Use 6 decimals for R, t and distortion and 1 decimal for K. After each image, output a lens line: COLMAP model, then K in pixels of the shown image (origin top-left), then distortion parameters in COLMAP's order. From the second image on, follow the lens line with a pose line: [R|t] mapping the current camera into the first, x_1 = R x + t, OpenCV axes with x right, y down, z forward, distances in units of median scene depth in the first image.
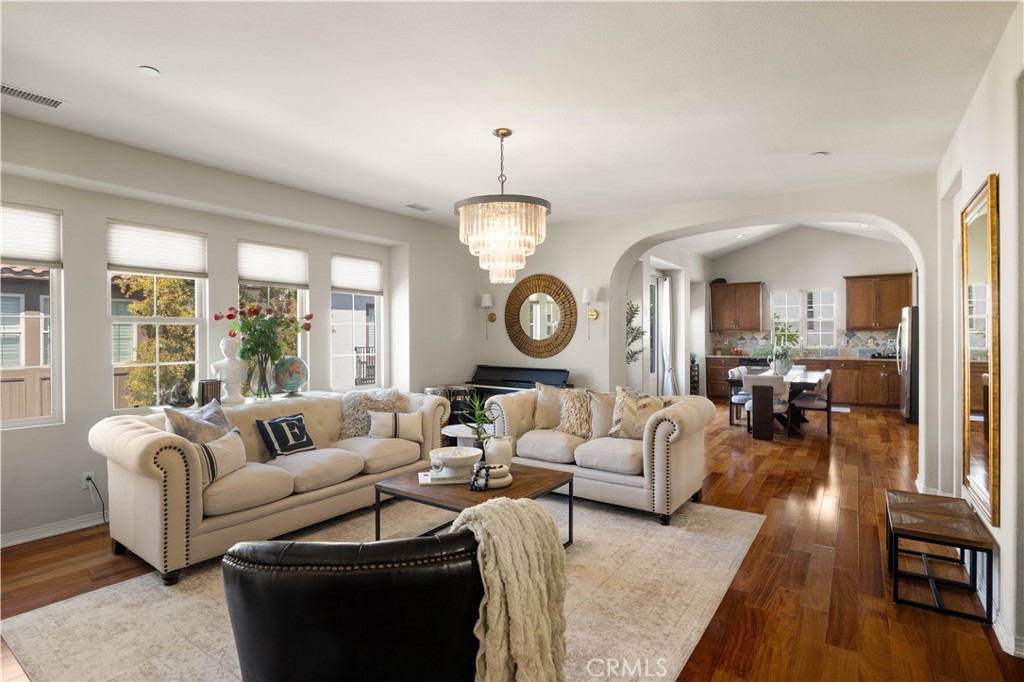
lens RADIAL K [[498.6, 0, 515.3], [0, 498.6, 338.7], [0, 0, 1]] dist [0.000706, 0.000266]
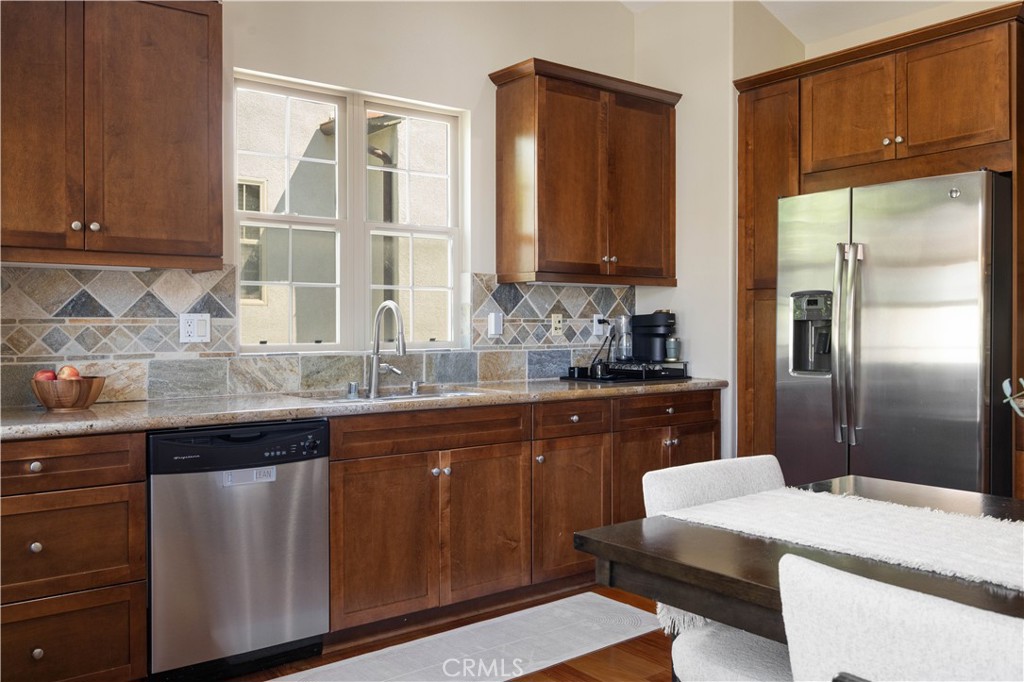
lens RADIAL K [[854.0, 0, 506.2], [0, 854.0, 334.5], [0, 0, 1]] dist [-0.002694, -0.000012]
pose [[0.305192, -0.002638, 0.952287, 0.242357], [0.006802, 0.999977, 0.000590, 0.011409], [-0.952267, 0.006298, 0.305203, 0.854291]]
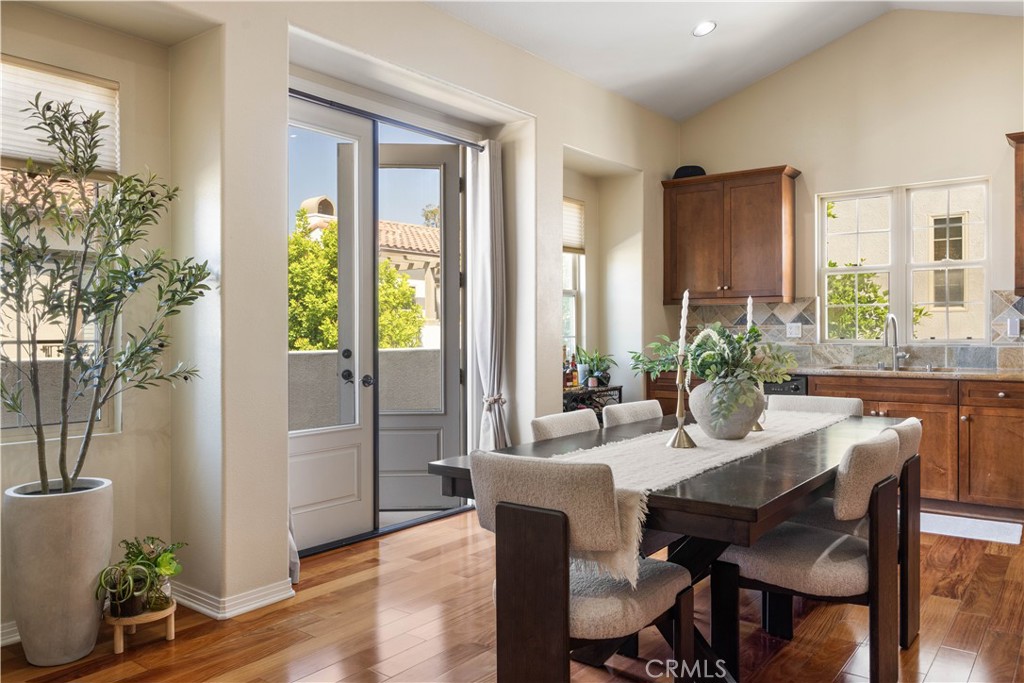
lens RADIAL K [[753.1, 0, 507.2], [0, 753.1, 338.1], [0, 0, 1]] dist [0.010933, 0.002672]
pose [[0.998606, 0.004257, -0.052616, 0.332660], [-0.004205, 0.999991, 0.001109, 0.014960], [0.052620, -0.000887, 0.998614, 0.449553]]
